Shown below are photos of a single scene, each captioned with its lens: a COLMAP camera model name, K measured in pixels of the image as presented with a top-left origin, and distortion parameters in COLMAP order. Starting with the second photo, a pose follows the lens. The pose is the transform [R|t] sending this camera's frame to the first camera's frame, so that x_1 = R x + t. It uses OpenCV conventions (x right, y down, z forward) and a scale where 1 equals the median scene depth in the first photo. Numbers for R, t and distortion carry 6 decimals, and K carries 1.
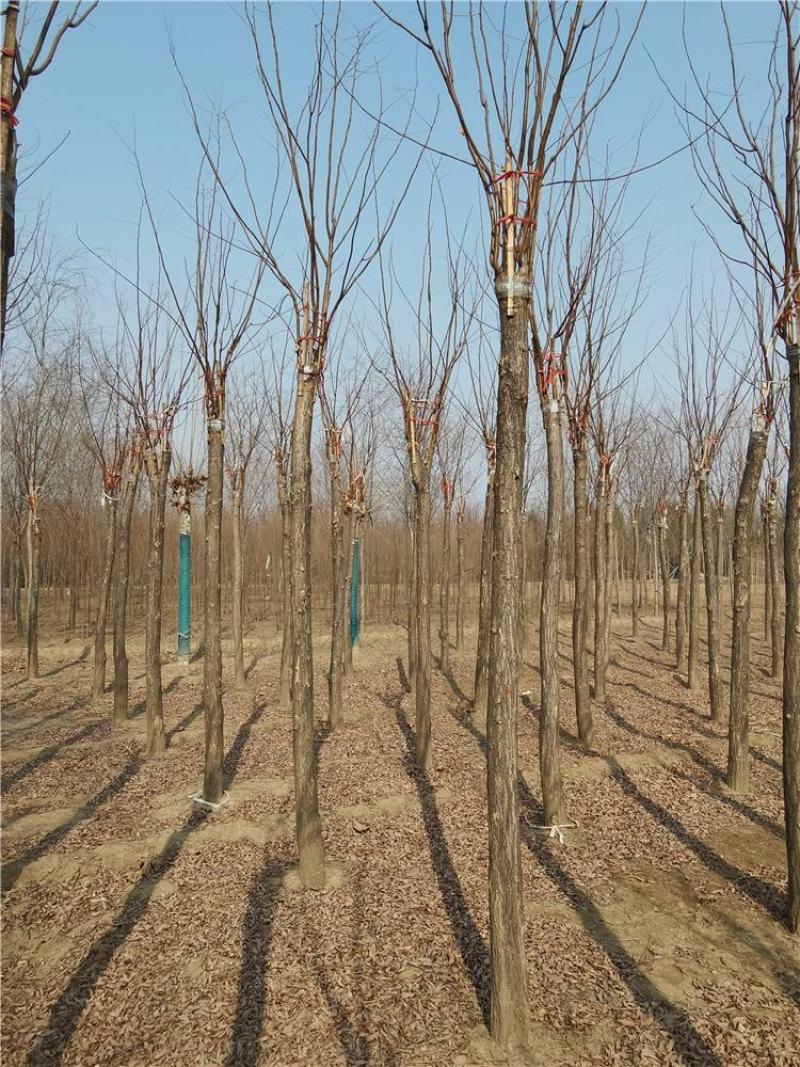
lens RADIAL K [[736.1, 0, 403.3], [0, 736.1, 524.7], [0, 0, 1]] dist [-0.084477, 0.103529]
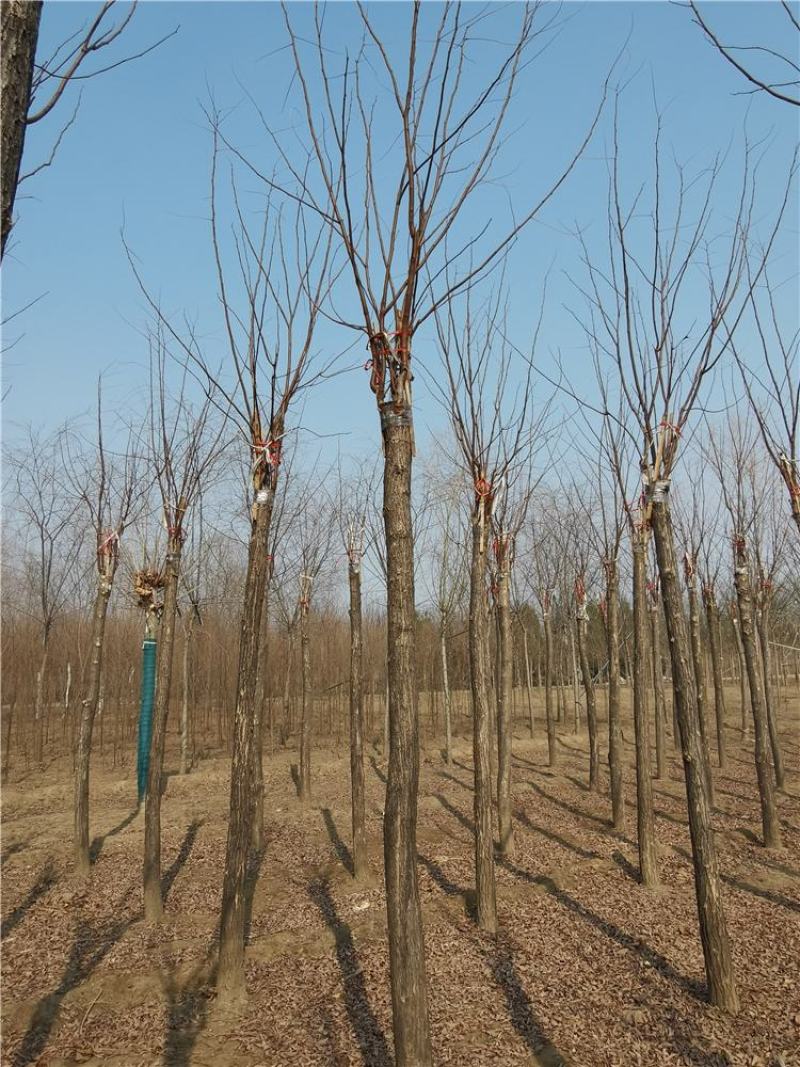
lens RADIAL K [[736.1, 0, 403.3], [0, 736.1, 524.7], [0, 0, 1]] dist [-0.084477, 0.103529]
pose [[0.993947, 0.000337, 0.109861, 0.120243], [0.015673, 0.989331, -0.144840, 0.018711], [-0.108738, 0.145686, 0.983337, 0.353489]]
